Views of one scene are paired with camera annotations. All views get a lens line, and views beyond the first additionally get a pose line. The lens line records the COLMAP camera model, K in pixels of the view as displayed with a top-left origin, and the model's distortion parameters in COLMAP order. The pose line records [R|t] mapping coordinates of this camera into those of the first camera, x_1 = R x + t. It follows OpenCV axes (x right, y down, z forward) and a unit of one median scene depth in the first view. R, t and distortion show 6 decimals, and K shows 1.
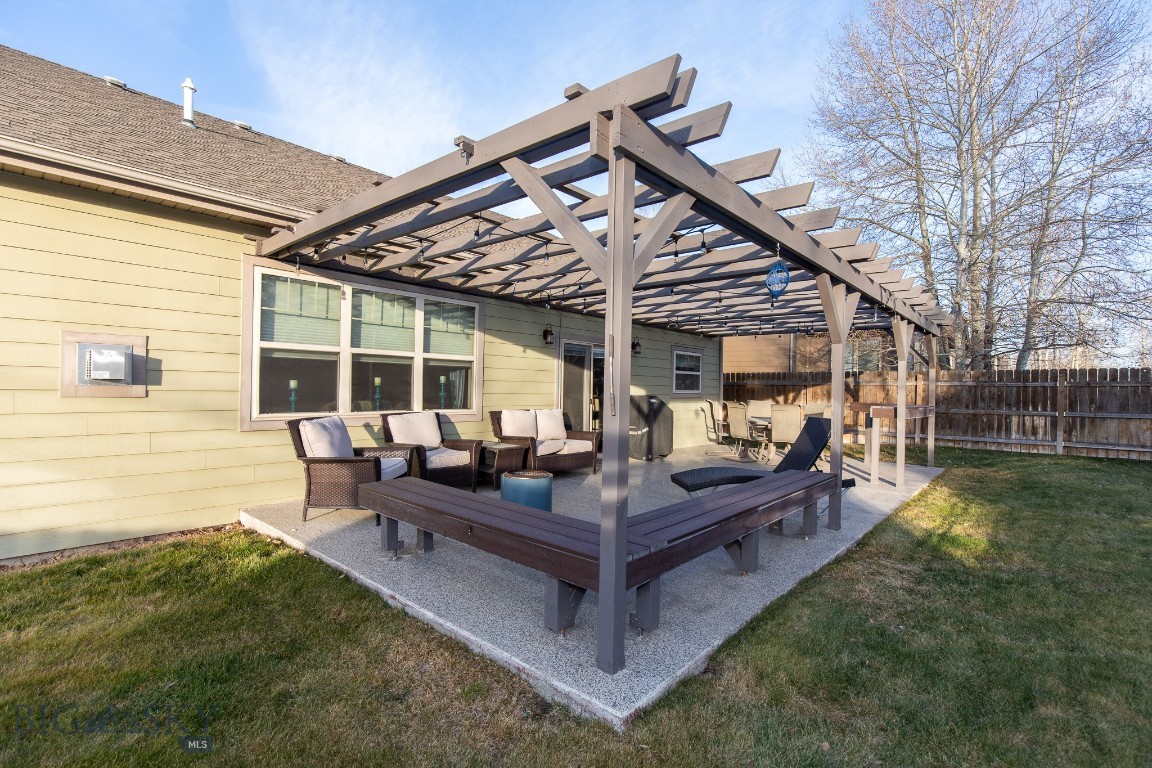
lens RADIAL K [[525.3, 0, 576.0], [0, 525.3, 384.0], [0, 0, 1]] dist [-0.000329, -0.000026]
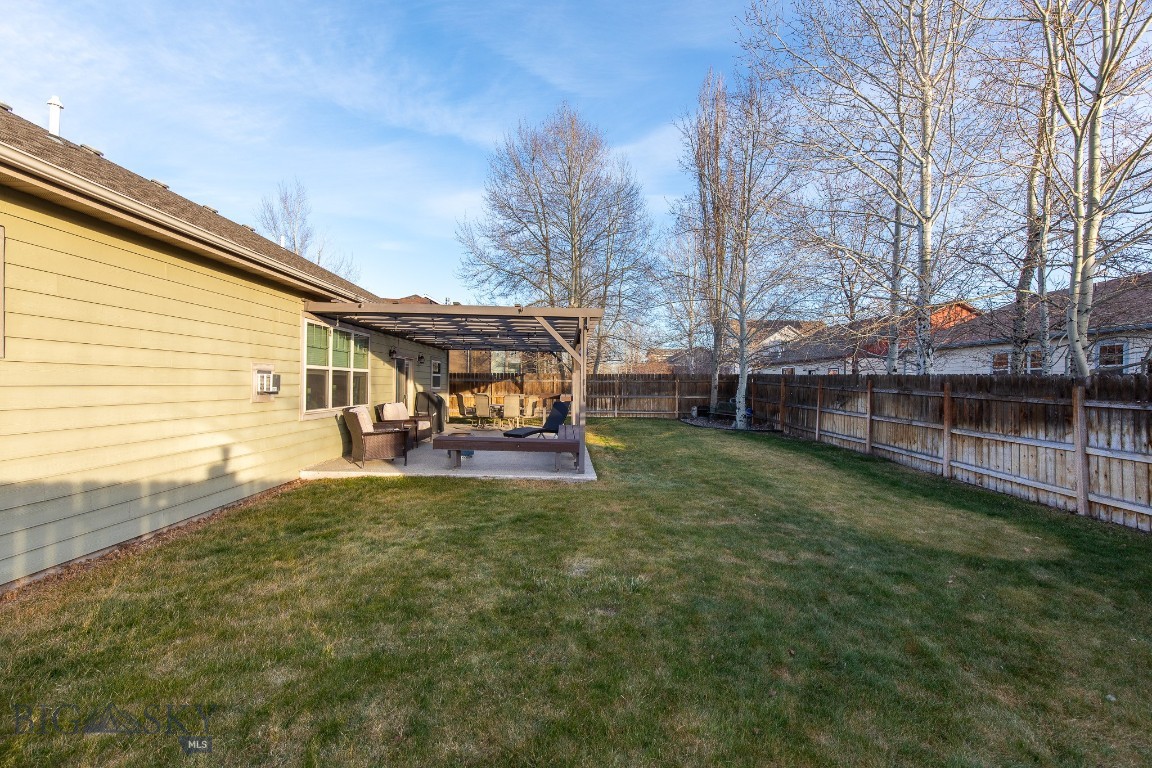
lens RADIAL K [[532.0, 0, 576.0], [0, 532.0, 384.0], [0, 0, 1]] dist [0.000928, 0.000216]
pose [[0.736622, -0.010999, 0.676215, -0.747075], [-0.002157, 0.999824, 0.018612, -0.037130], [-0.676301, -0.015168, 0.736469, -0.510522]]
